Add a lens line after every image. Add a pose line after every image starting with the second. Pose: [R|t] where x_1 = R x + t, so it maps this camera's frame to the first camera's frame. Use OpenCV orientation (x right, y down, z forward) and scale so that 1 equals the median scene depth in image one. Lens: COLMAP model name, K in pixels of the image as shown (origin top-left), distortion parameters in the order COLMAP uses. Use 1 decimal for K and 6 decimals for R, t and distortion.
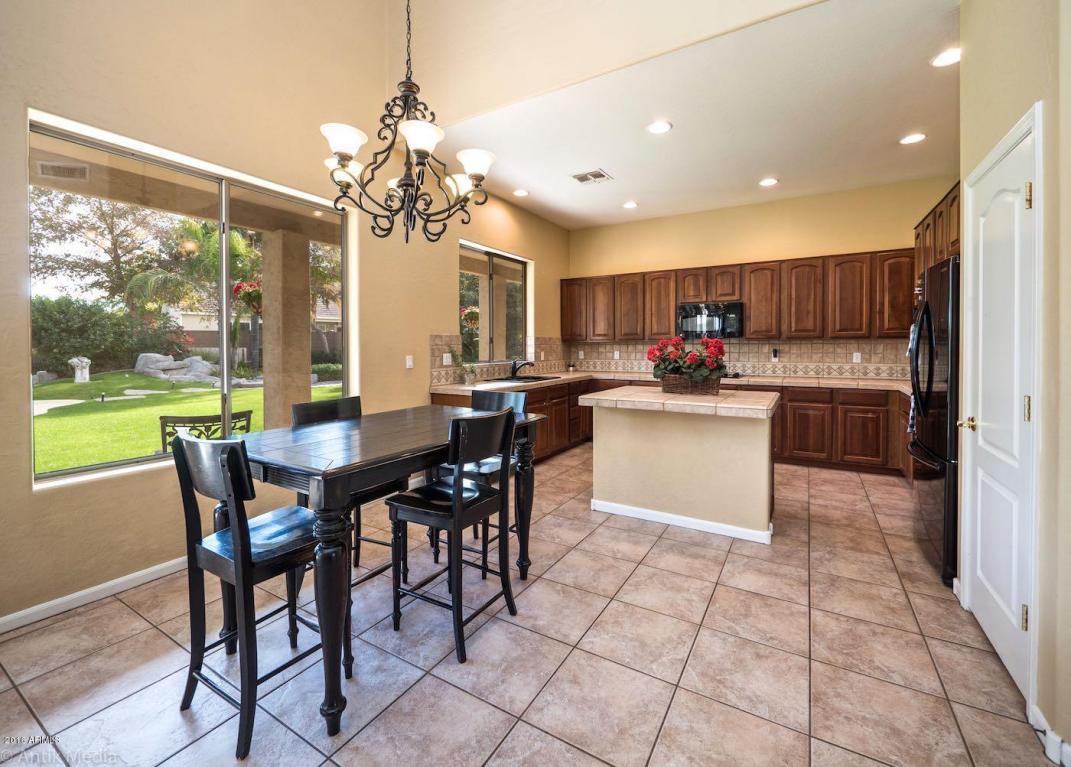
lens RADIAL K [[452.5, 0, 537.7], [0, 452.5, 353.7], [0, 0, 1]] dist [-0.004574, -0.000256]
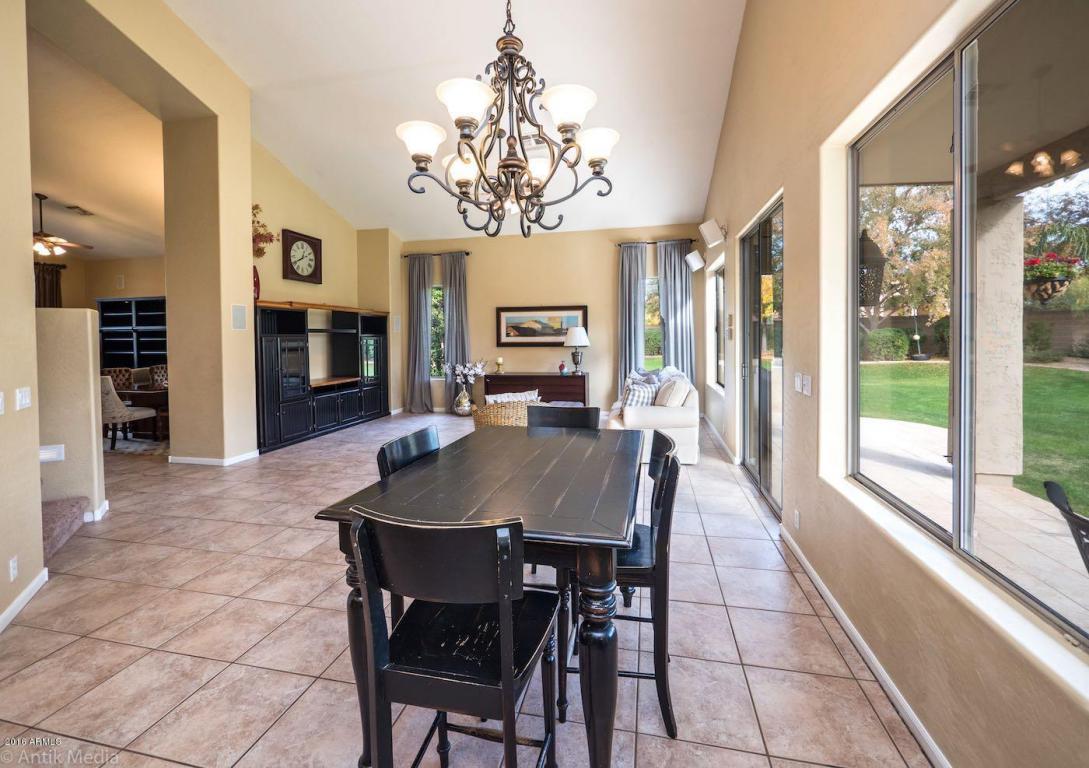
lens RADIAL K [[461.8, 0, 548.7], [0, 461.8, 345.3], [0, 0, 1]] dist [-0.001658, -0.000499]
pose [[-0.947843, 0.021123, -0.318037, -0.032694], [0.010491, 0.999328, 0.035108, -0.034856], [0.318565, 0.029940, -0.947428, 0.776840]]
